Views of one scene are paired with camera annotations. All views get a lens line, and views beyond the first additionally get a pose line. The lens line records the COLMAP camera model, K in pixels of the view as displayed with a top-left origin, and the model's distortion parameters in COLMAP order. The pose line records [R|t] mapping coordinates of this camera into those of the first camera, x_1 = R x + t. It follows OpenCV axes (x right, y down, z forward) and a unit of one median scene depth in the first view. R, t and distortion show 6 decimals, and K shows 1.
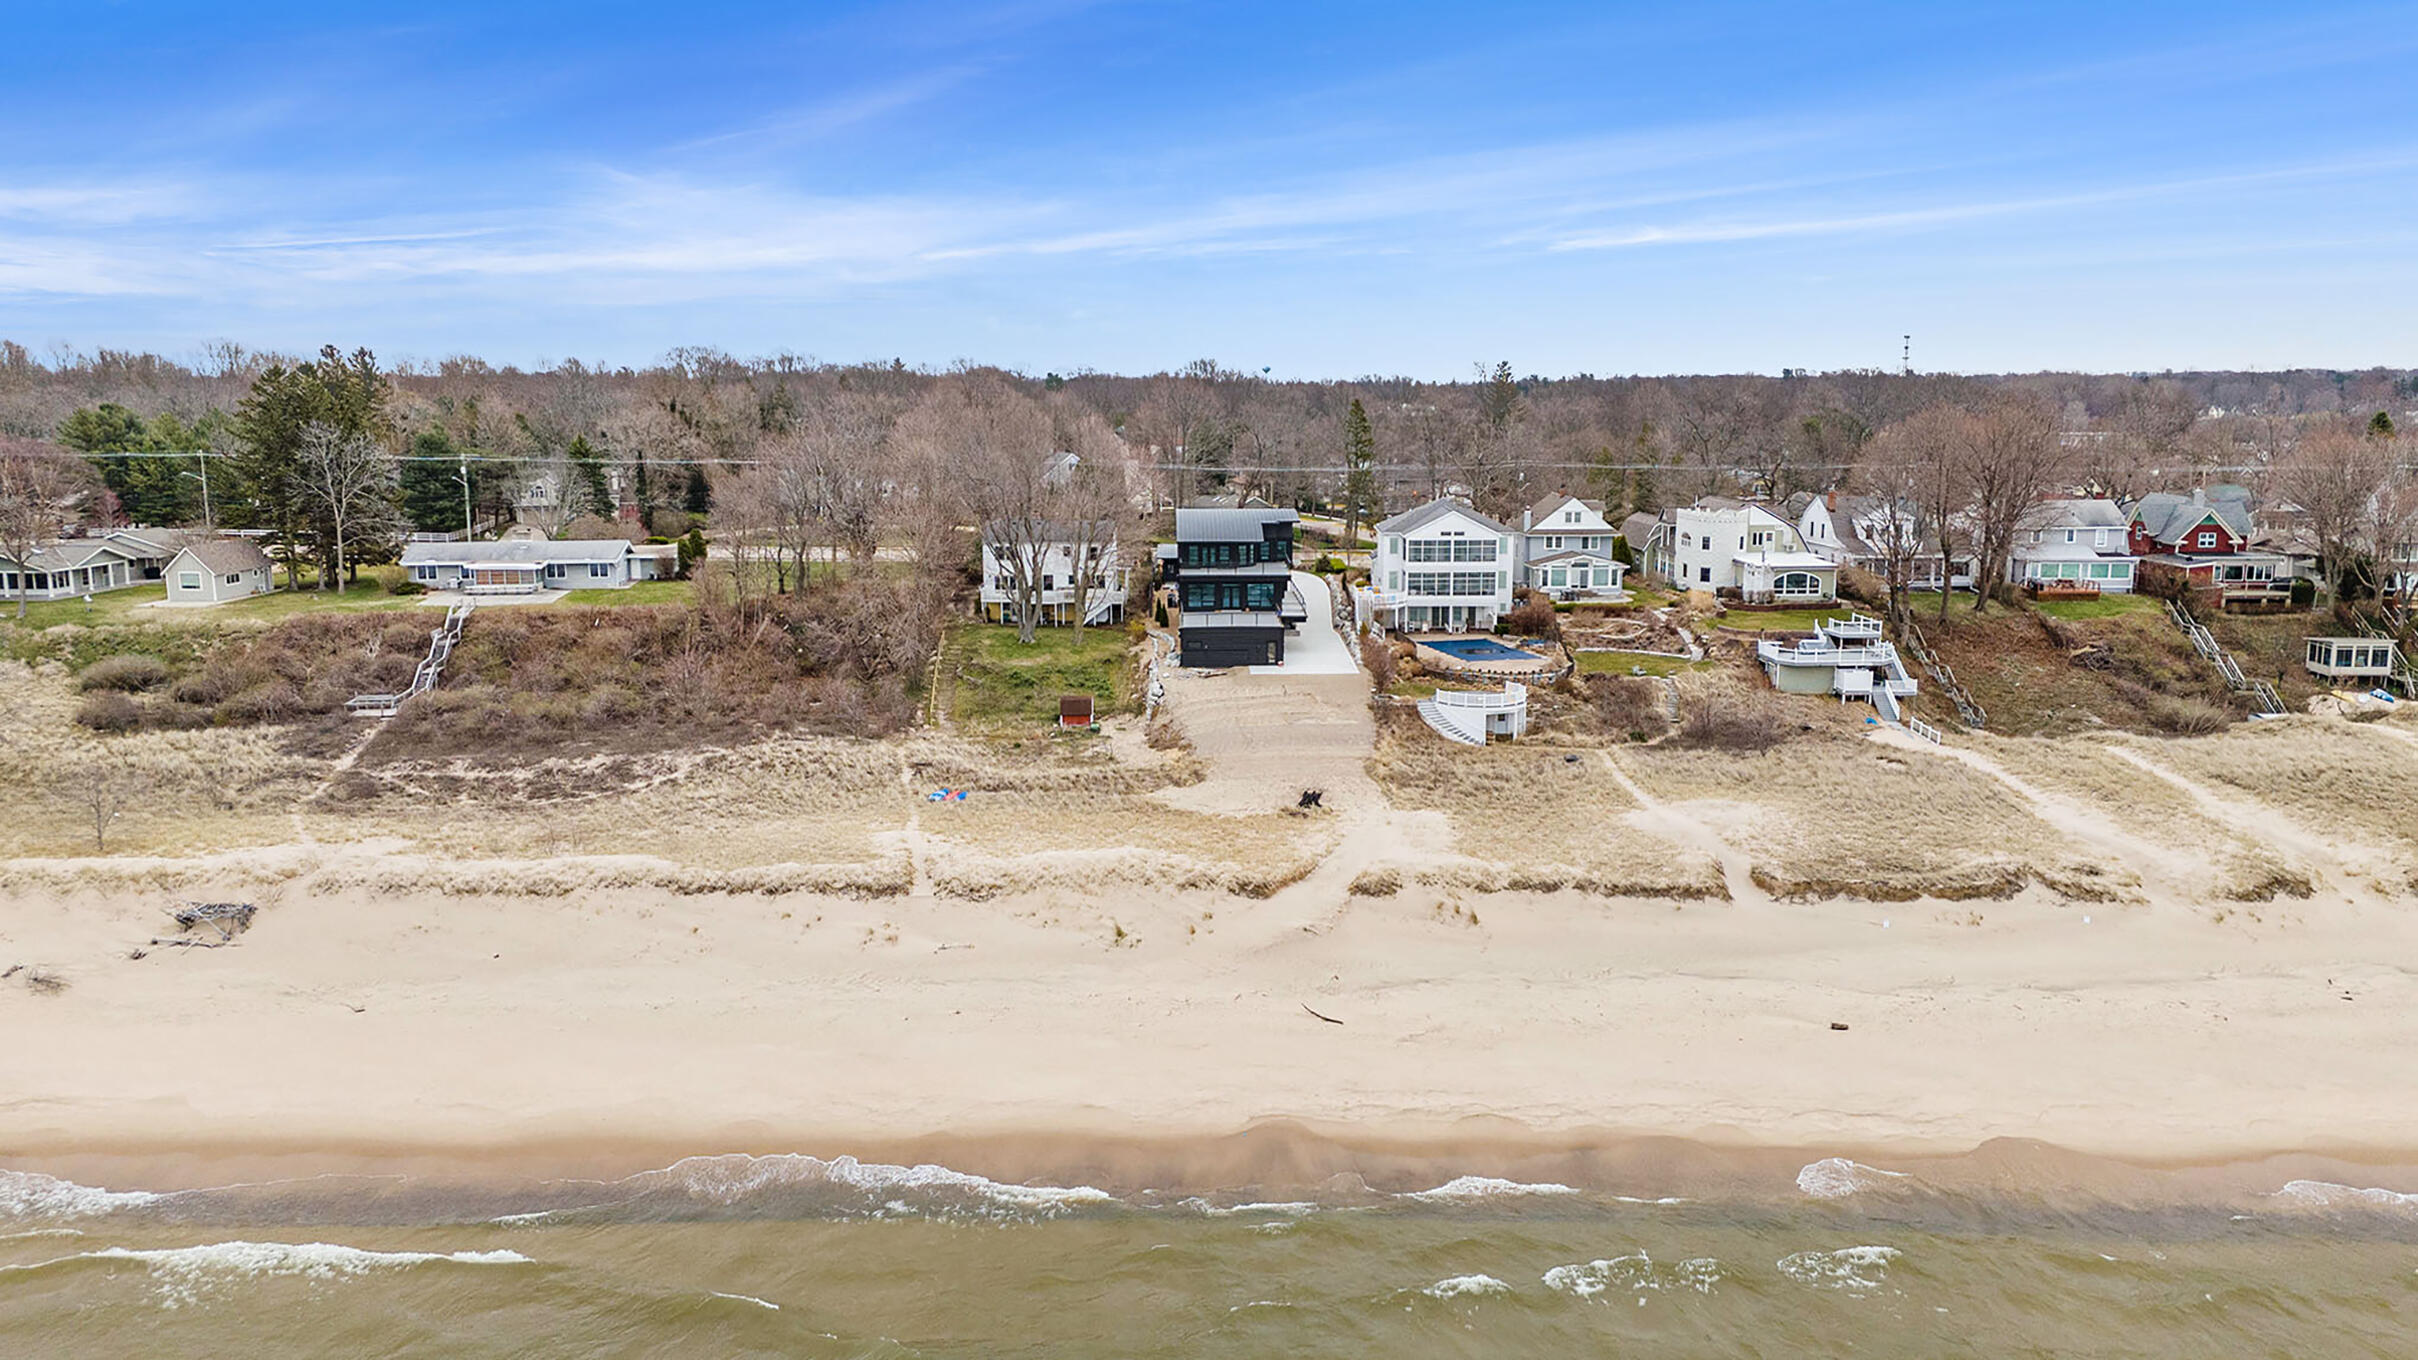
lens RADIAL K [[1750.7, 0, 1219.5], [0, 1750.7, 676.0], [0, 0, 1]] dist [0.079917, -0.077341]
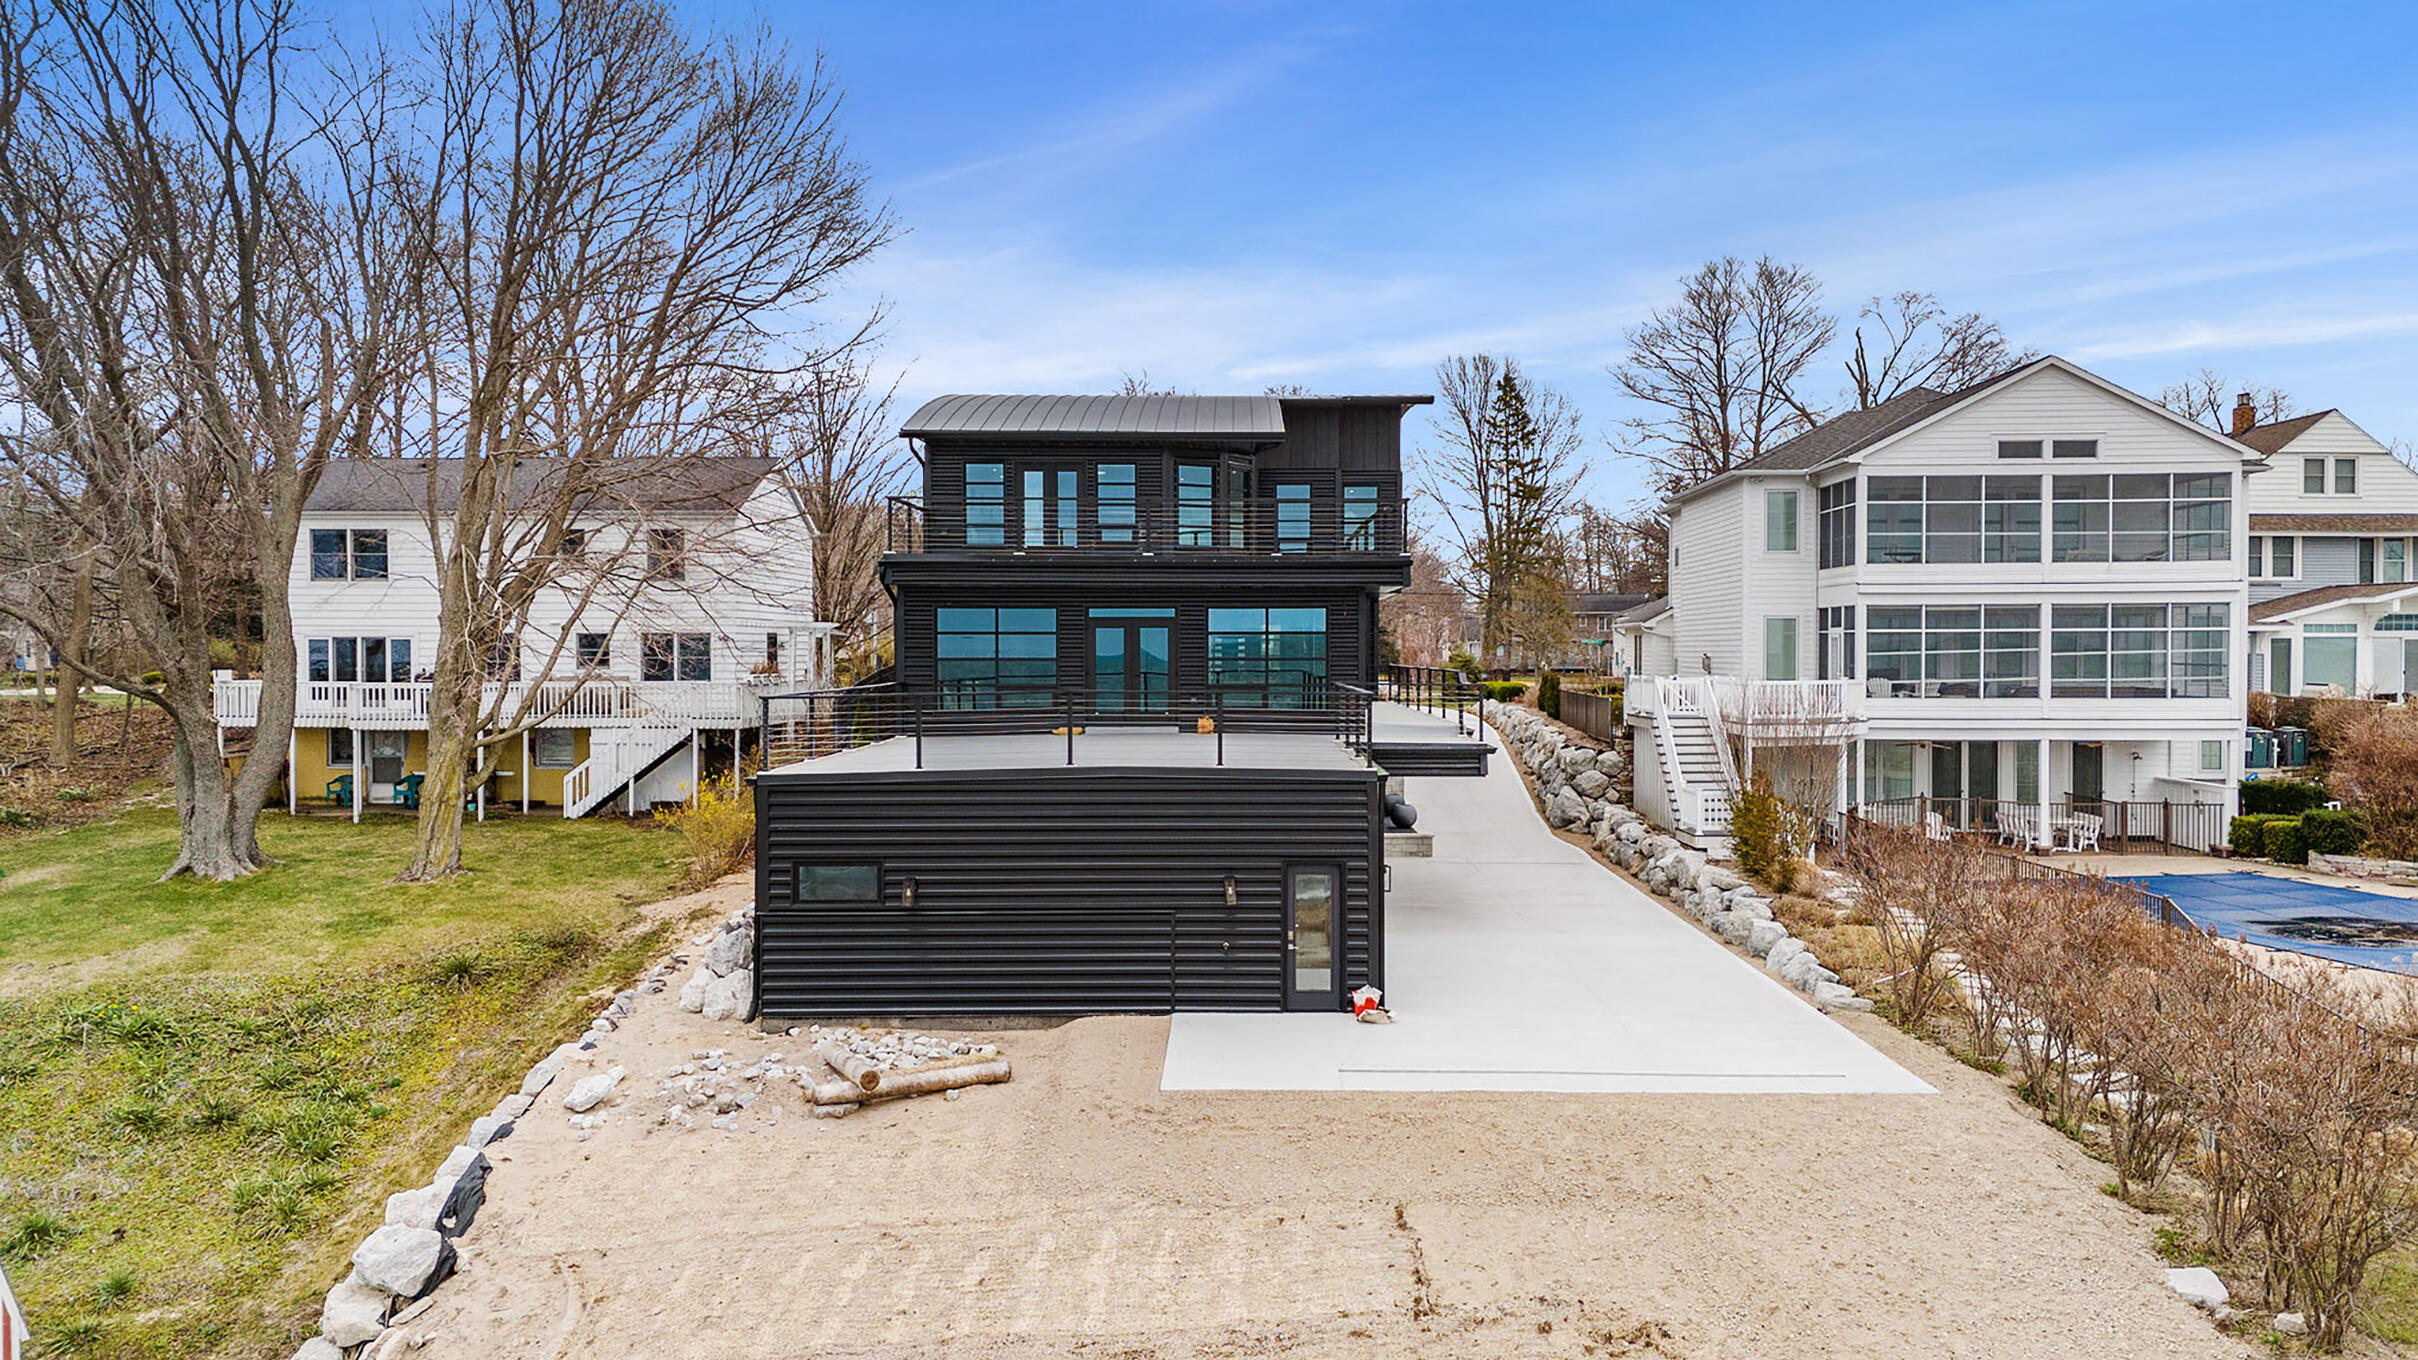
lens RADIAL K [[1750.8, 0, 1215.8], [0, 1750.8, 677.5], [0, 0, 1]] dist [0.083358, -0.083101]
pose [[0.999307, 0.000563, -0.037226, 0.023764], [-0.005863, 0.989790, -0.142411, -0.012099], [0.036766, 0.142531, 0.989107, 0.747054]]
